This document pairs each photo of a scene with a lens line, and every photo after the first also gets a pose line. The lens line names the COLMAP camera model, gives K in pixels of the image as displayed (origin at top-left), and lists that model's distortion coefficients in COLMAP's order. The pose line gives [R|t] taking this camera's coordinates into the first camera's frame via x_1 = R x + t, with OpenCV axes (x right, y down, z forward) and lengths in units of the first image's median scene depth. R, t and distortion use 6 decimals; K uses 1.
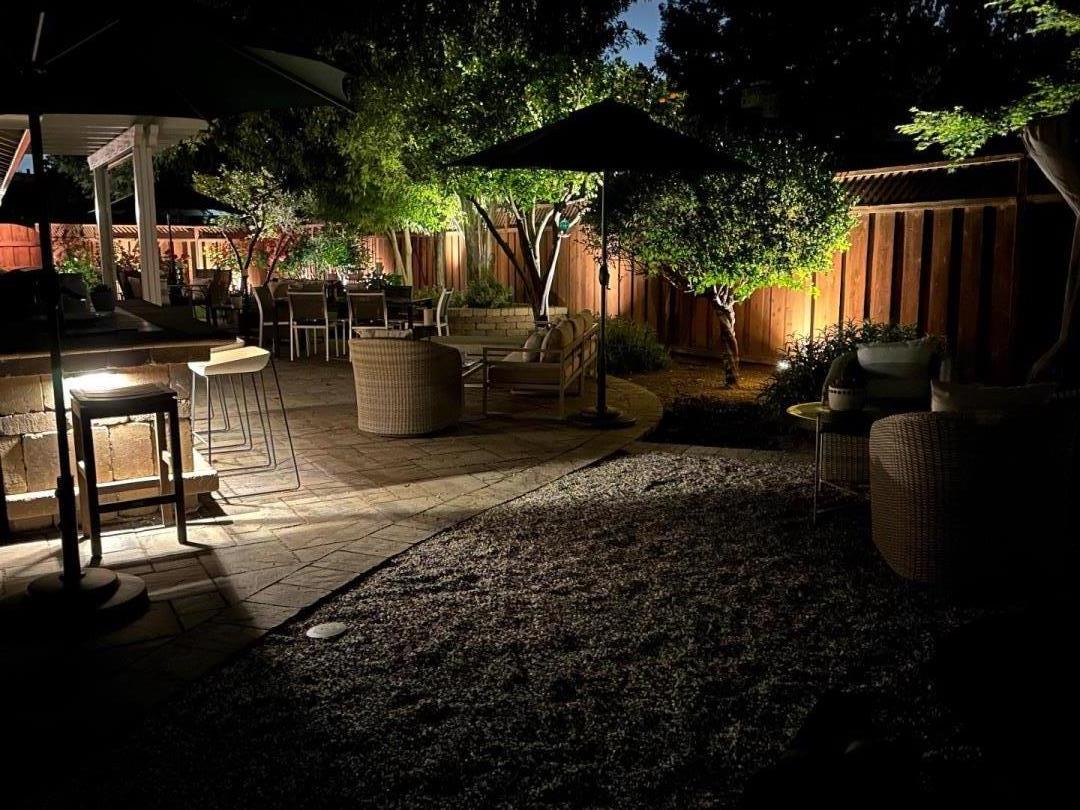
lens RADIAL K [[1021.0, 0, 564.8], [0, 1021.0, 419.1], [0, 0, 1]] dist [0.101964, 0.000000]
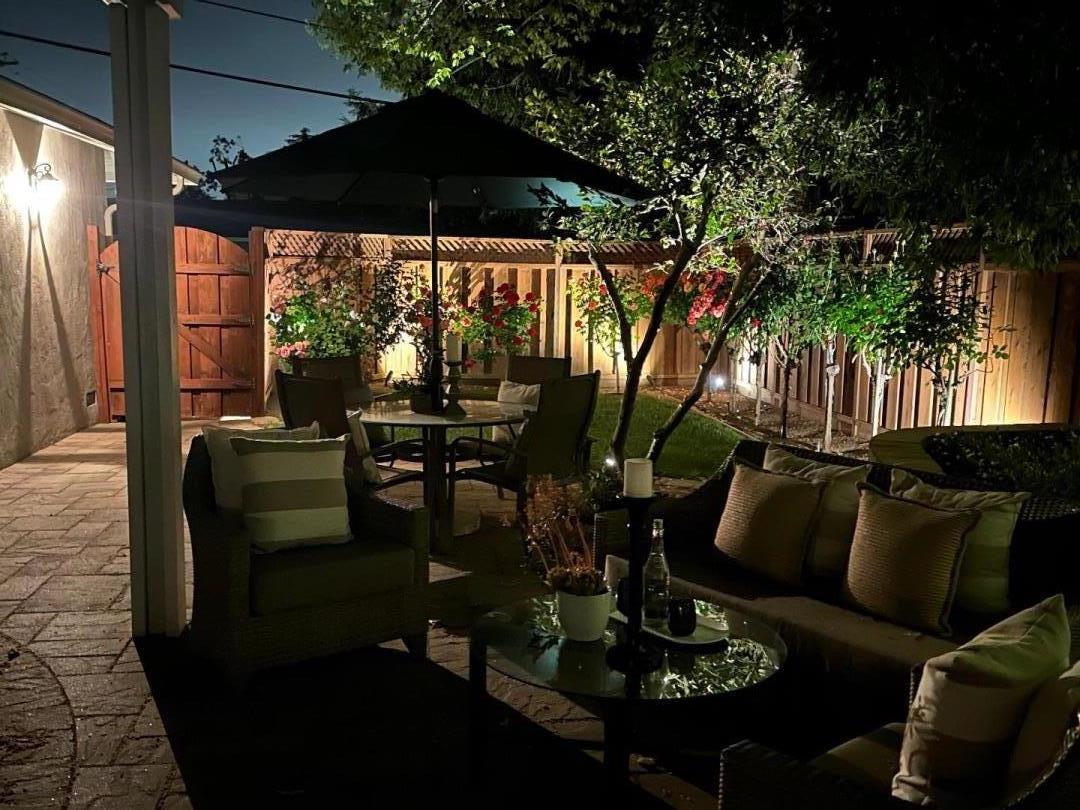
lens RADIAL K [[1021.0, 0, 541.9], [0, 1021.0, 403.4], [0, 0, 1]] dist [0.101964, 0.000000]
pose [[0.922737, 0.079499, -0.377143, -0.633542], [-0.091282, 0.995734, -0.013440, -0.375211], [0.374466, 0.046828, 0.926058, 2.040128]]
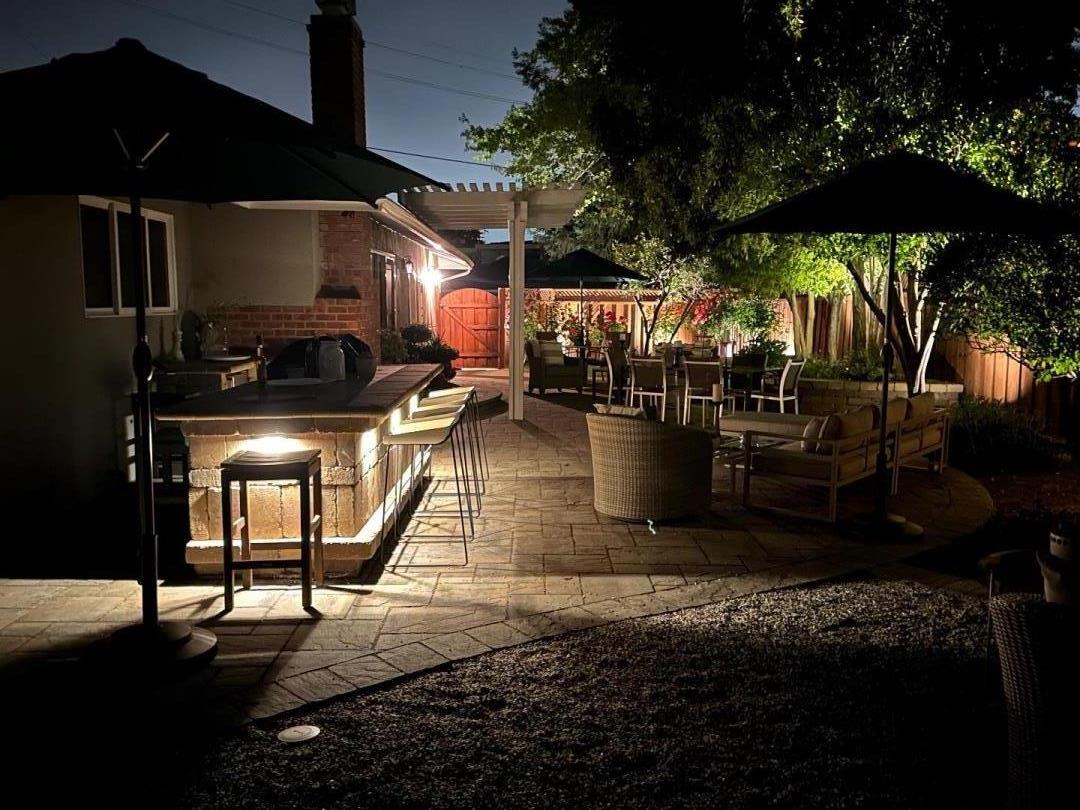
lens RADIAL K [[1021.0, 0, 538.6], [0, 1021.0, 412.0], [0, 0, 1]] dist [0.101964, 0.000000]
pose [[0.869923, 0.065582, -0.488808, 0.300068], [-0.095321, 0.994789, -0.036172, -0.055244], [0.483888, 0.078061, 0.871641, 0.193086]]
